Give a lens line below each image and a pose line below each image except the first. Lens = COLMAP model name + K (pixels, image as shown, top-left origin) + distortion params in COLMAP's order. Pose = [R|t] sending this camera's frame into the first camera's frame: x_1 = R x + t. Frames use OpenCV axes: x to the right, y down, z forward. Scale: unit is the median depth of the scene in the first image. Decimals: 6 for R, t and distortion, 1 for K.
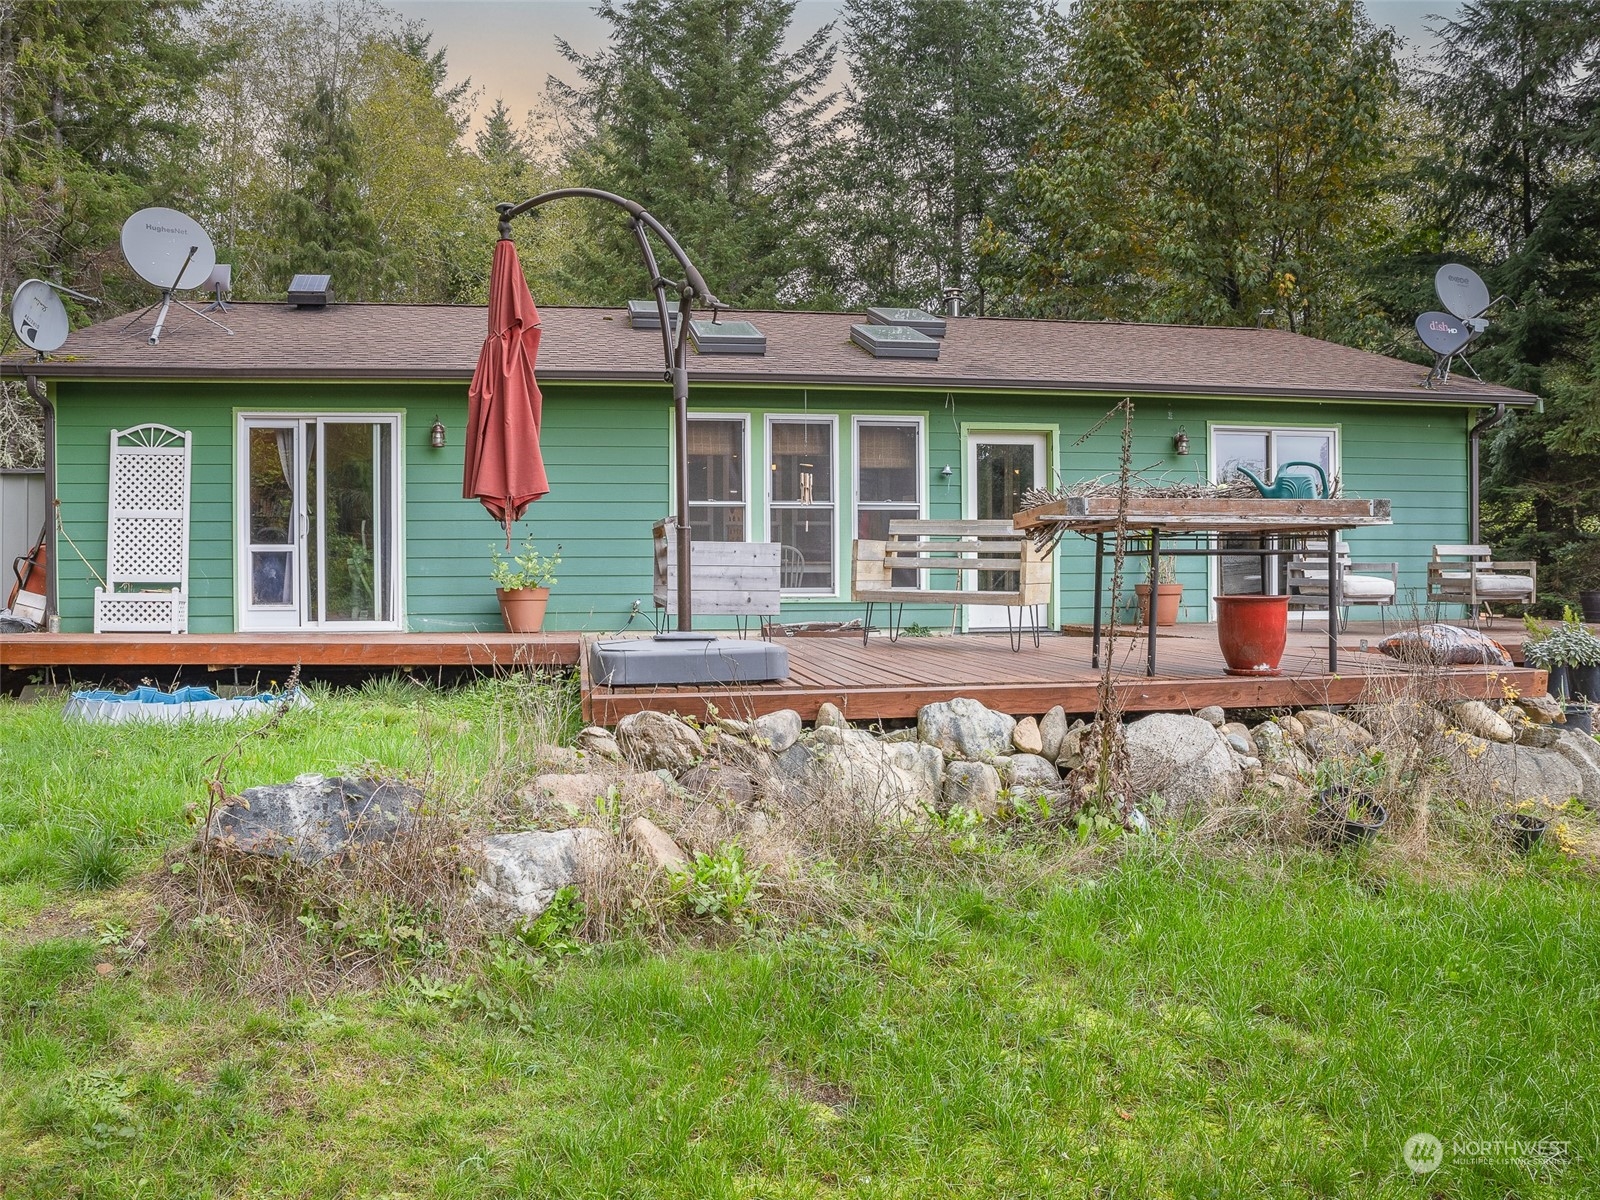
lens RADIAL K [[1244.0, 0, 800.0], [0, 1244.0, 600.0], [0, 0, 1]] dist [-0.006282, -0.000729]
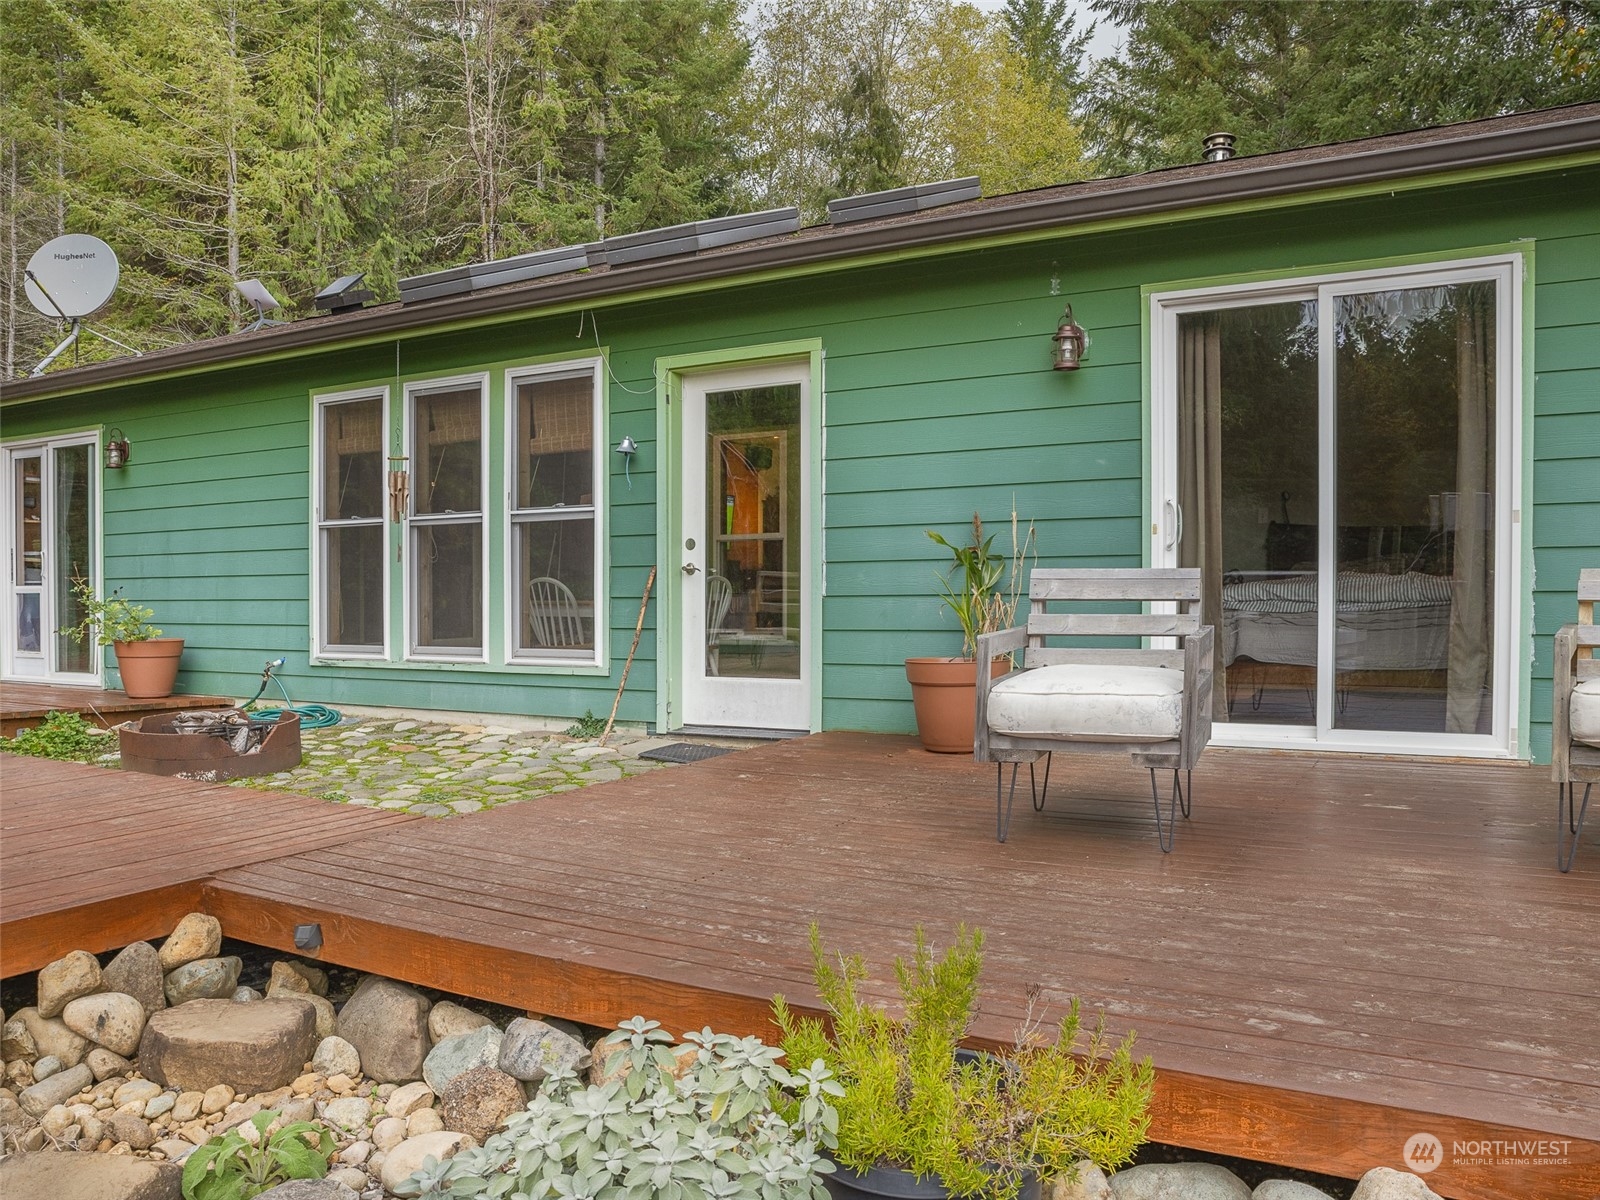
lens RADIAL K [[1244.0, 0, 800.0], [0, 1244.0, 600.0], [0, 0, 1]] dist [-0.006282, -0.000729]
pose [[0.758167, 0.010878, -0.651970, 0.535695], [-0.003533, 0.999915, 0.012575, -0.044187], [0.652051, -0.007231, 0.758141, 0.629460]]
